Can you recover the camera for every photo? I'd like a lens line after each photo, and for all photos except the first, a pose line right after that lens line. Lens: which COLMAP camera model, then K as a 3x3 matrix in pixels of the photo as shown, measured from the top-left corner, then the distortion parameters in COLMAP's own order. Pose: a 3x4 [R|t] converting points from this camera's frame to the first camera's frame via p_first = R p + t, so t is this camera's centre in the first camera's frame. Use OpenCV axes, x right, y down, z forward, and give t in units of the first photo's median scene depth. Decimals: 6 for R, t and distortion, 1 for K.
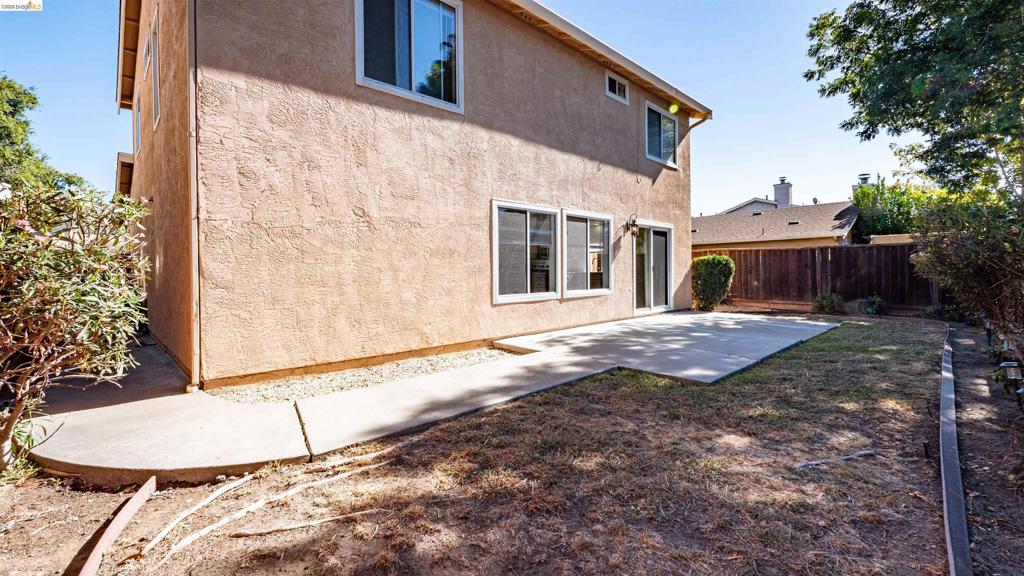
lens RADIAL K [[435.2, 0, 507.4], [0, 435.2, 280.4], [0, 0, 1]] dist [-0.008059, -0.000592]
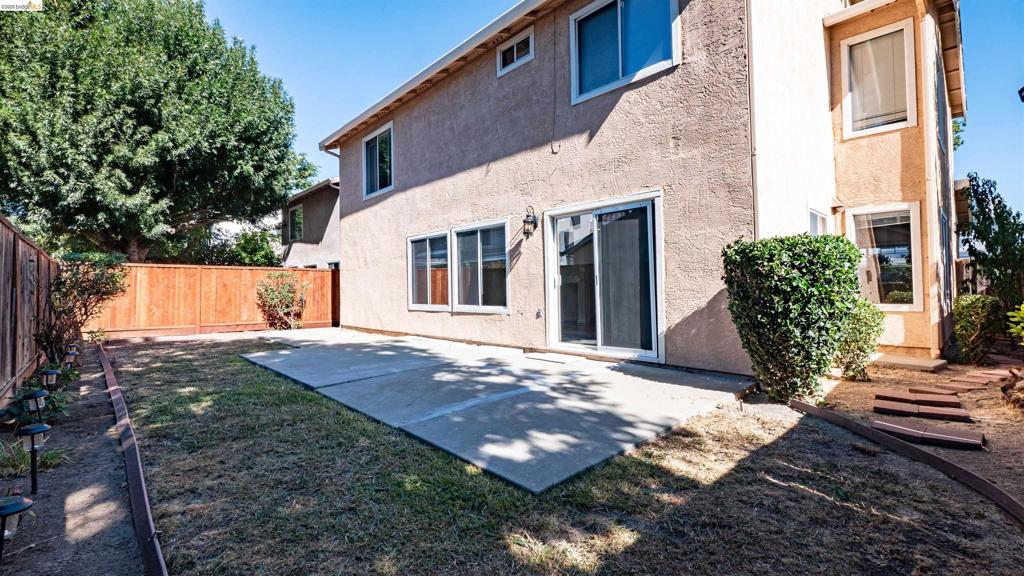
lens RADIAL K [[435.2, 0, 507.4], [0, 435.2, 280.4], [0, 0, 1]] dist [-0.008059, -0.000592]
pose [[-0.002471, 0.000437, -0.999997, 1.012607], [0.005707, 0.999984, 0.000423, -0.029596], [0.999981, -0.005706, -0.002474, 0.958817]]
